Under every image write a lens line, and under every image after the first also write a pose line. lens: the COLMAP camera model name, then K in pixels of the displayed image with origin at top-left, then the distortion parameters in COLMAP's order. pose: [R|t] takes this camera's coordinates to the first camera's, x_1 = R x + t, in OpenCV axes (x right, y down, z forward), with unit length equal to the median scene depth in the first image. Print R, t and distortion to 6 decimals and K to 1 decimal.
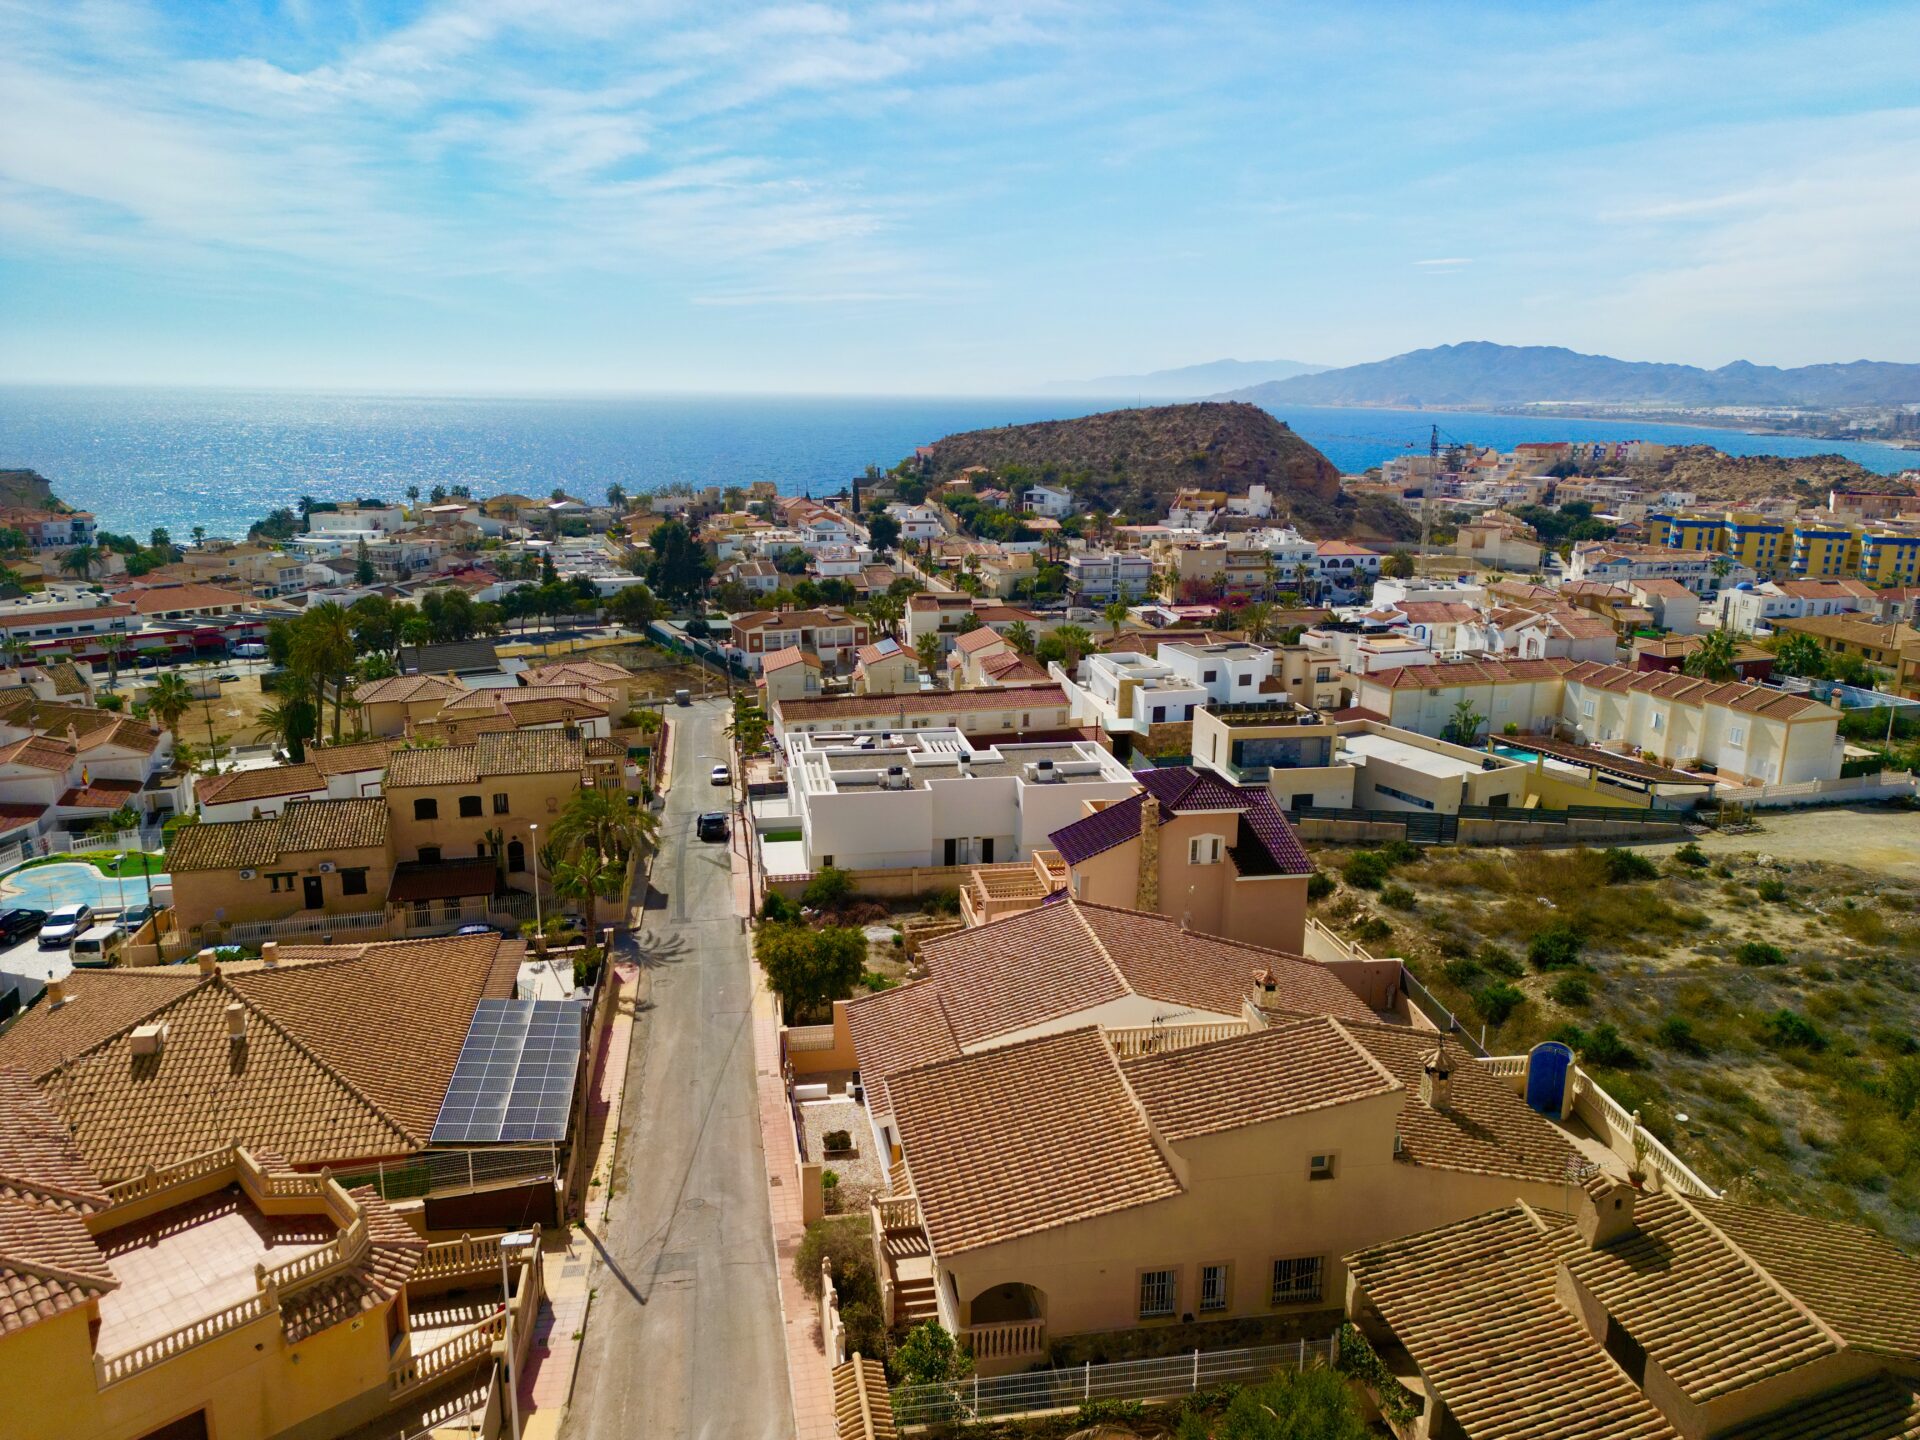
lens RADIAL K [[1341.2, 0, 961.8], [0, 1341.2, 733.6], [0, 0, 1]] dist [0.082429, -0.075082]
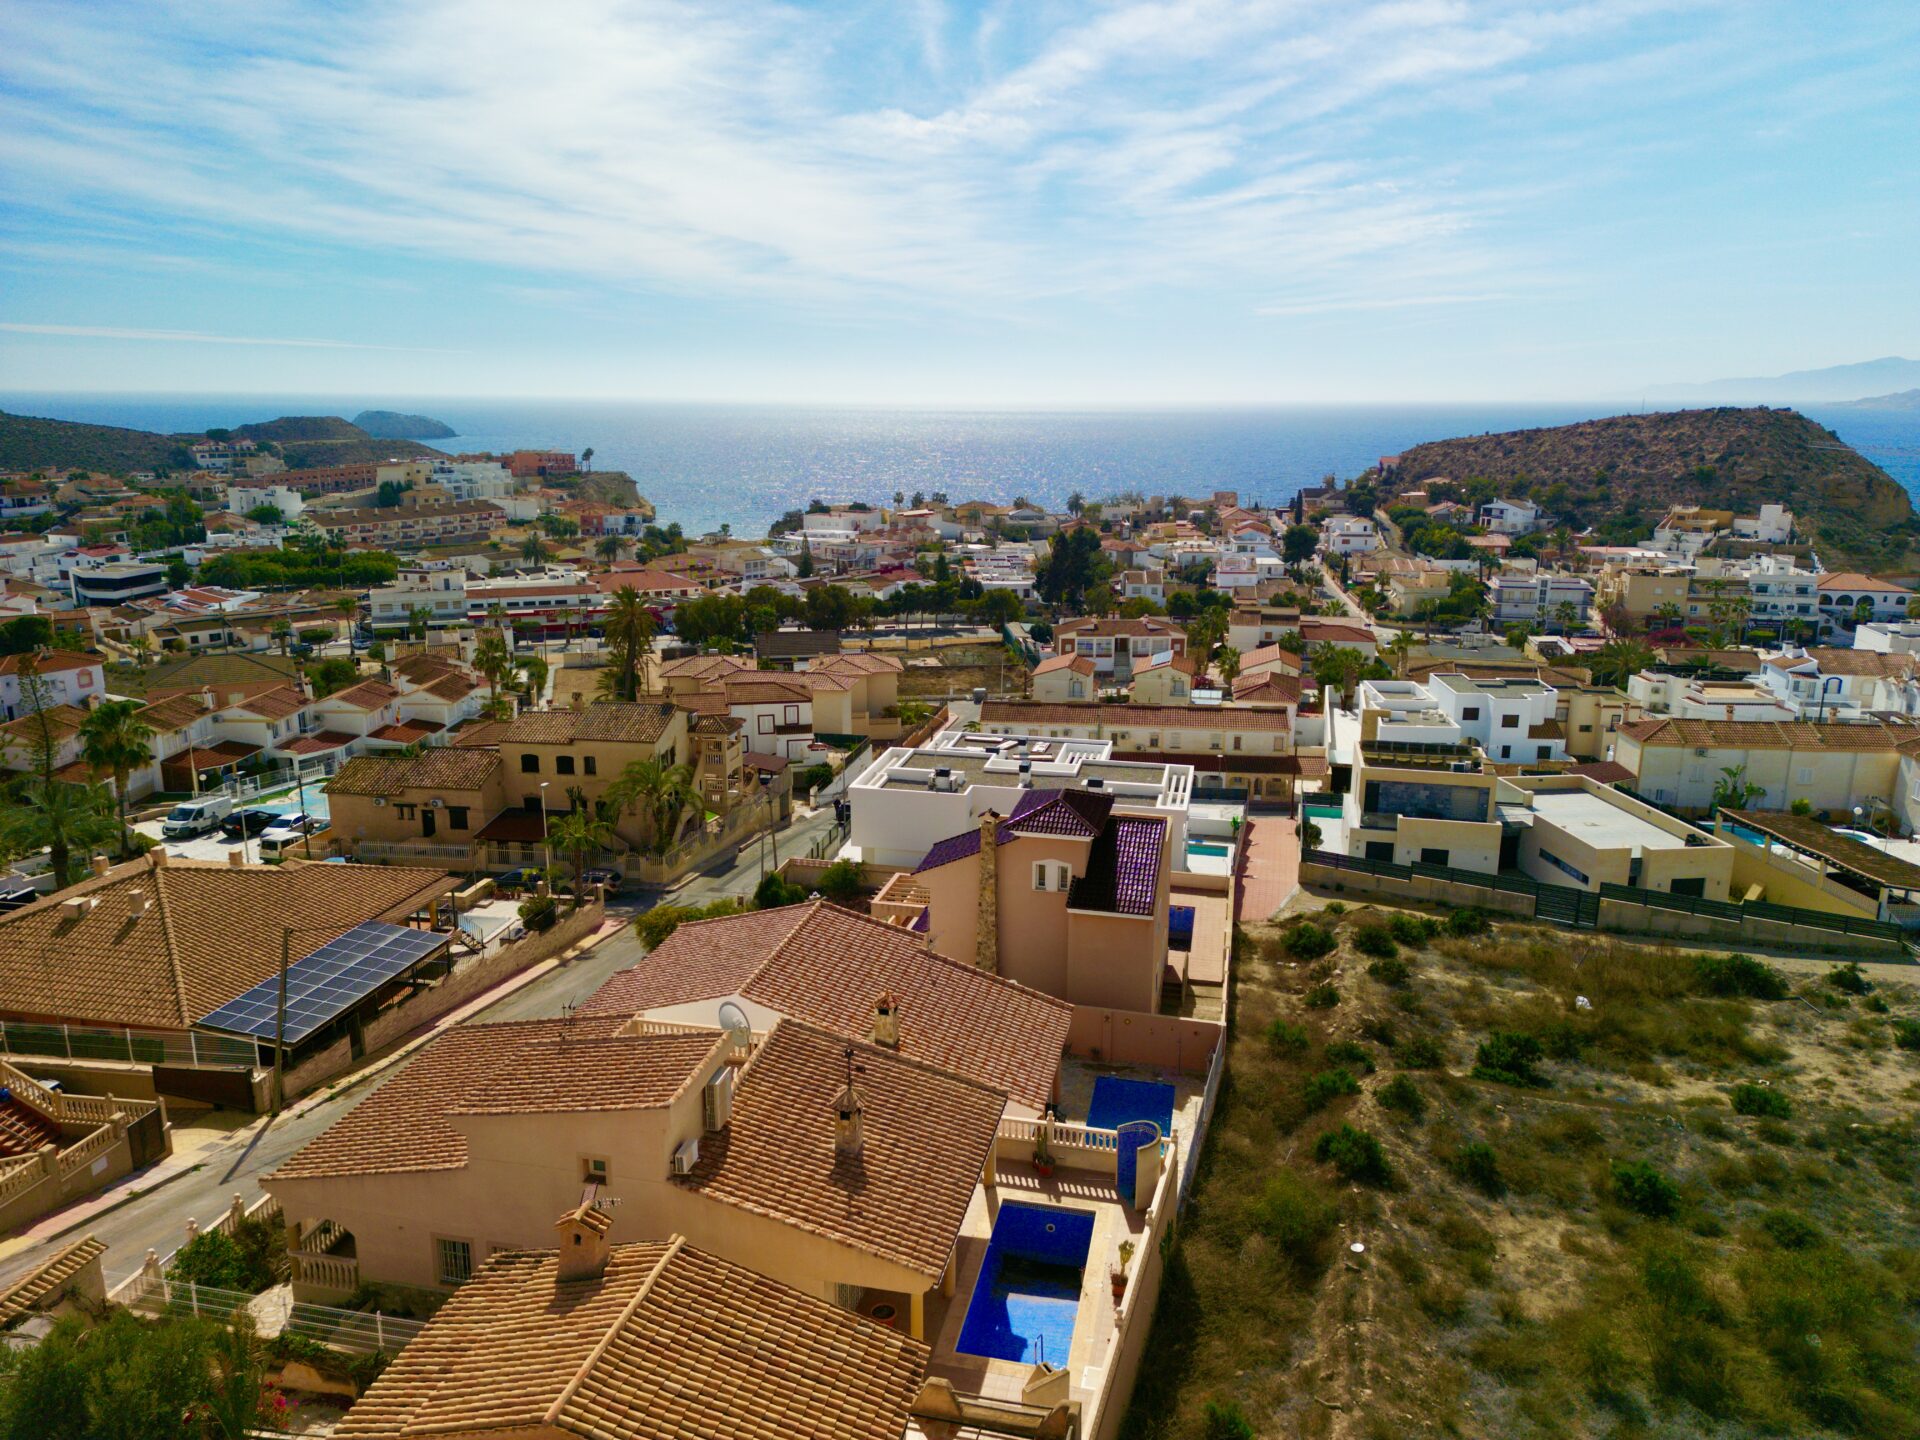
lens RADIAL K [[1341.2, 0, 958.3], [0, 1341.2, 737.2], [0, 0, 1]] dist [0.082429, -0.075082]
pose [[0.923019, 0.088799, -0.374366, 0.339158], [-0.090627, 0.995803, 0.012758, -0.012882], [0.373928, 0.022152, 0.927193, 0.069293]]
